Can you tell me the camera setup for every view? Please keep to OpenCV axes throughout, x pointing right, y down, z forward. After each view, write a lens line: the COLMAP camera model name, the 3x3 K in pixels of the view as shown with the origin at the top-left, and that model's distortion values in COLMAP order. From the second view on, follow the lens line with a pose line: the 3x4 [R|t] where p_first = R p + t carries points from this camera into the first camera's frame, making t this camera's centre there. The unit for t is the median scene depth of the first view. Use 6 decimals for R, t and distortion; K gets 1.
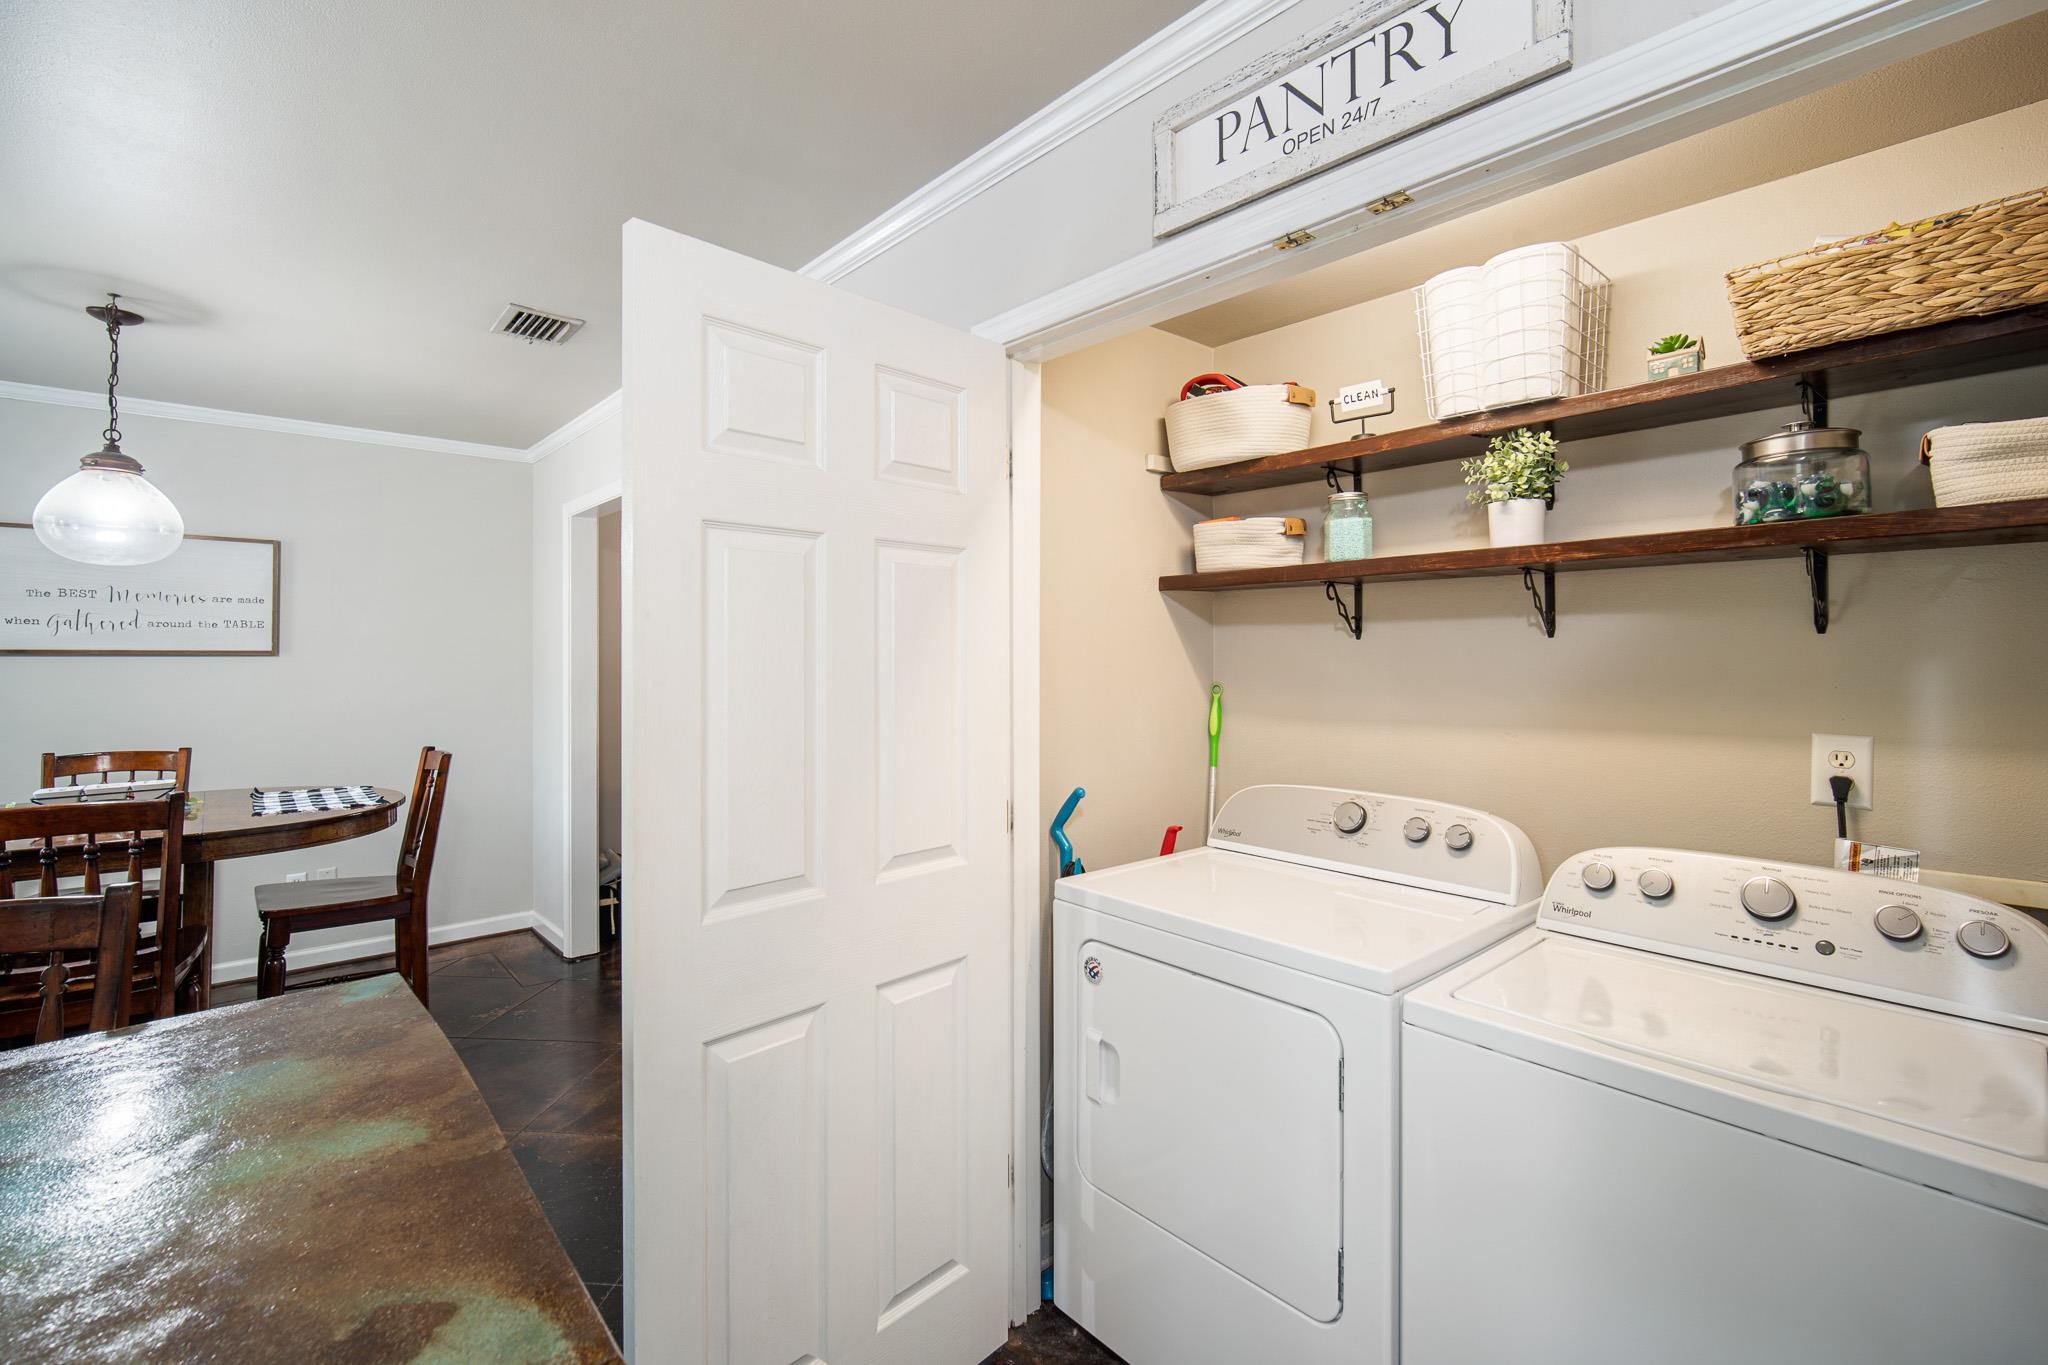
lens RADIAL K [[907.5, 0, 1027.6], [0, 907.5, 643.3], [0, 0, 1]] dist [-0.008777, 0.001040]
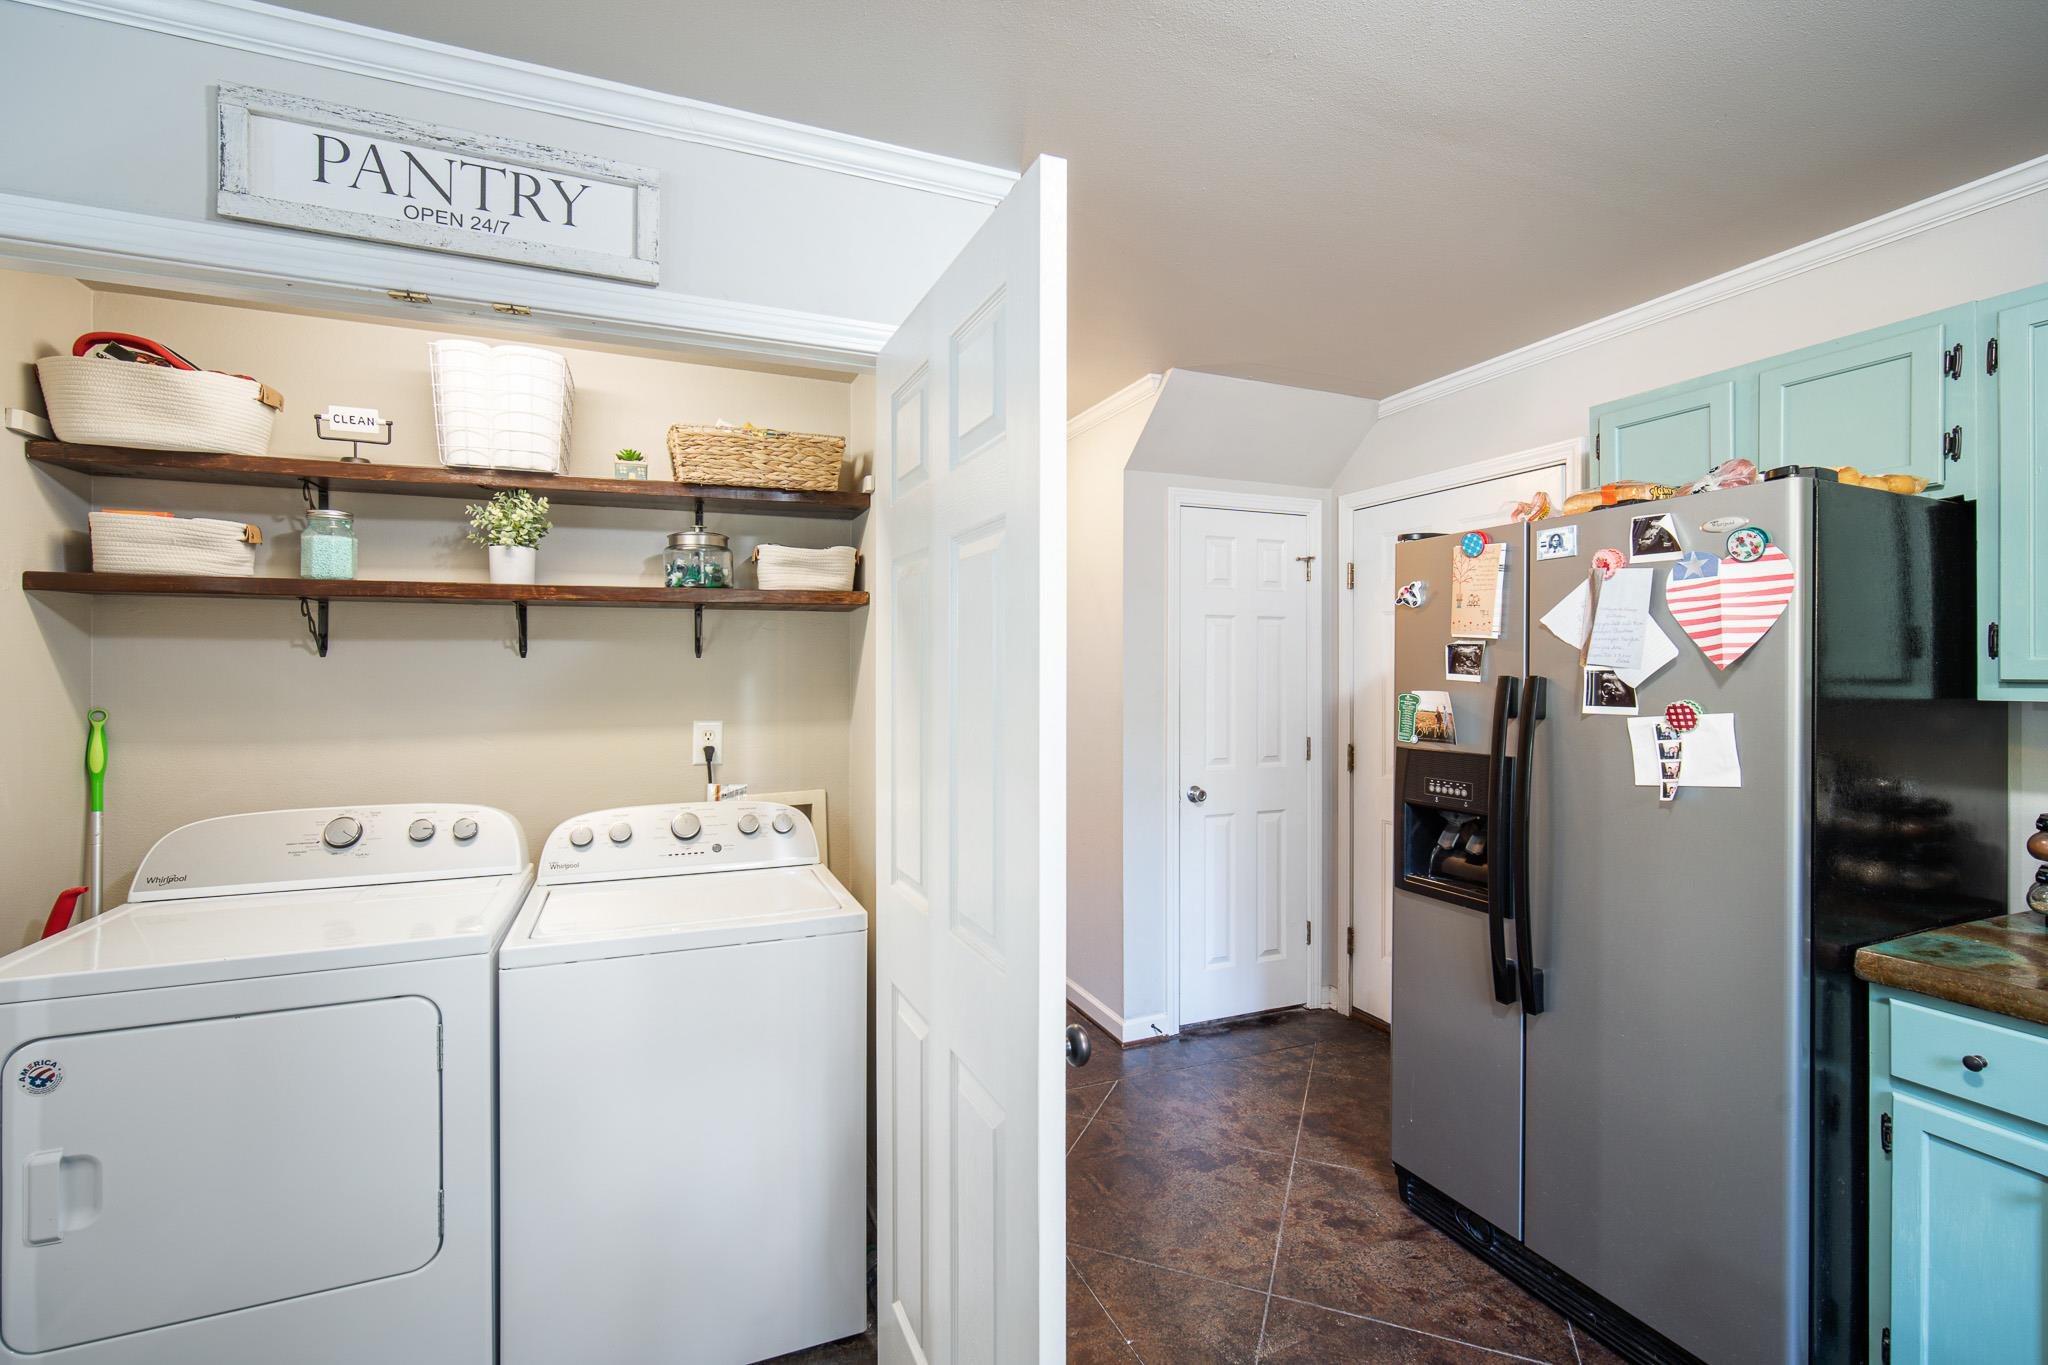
lens RADIAL K [[911.1, 0, 1020.2], [0, 911.1, 661.1], [0, 0, 1]] dist [-0.009691, -0.000039]
pose [[0.318898, 0.007565, 0.947759, -0.419064], [-0.008863, 0.999948, -0.004999, -0.001849], [-0.947748, -0.006806, 0.318948, -0.048423]]
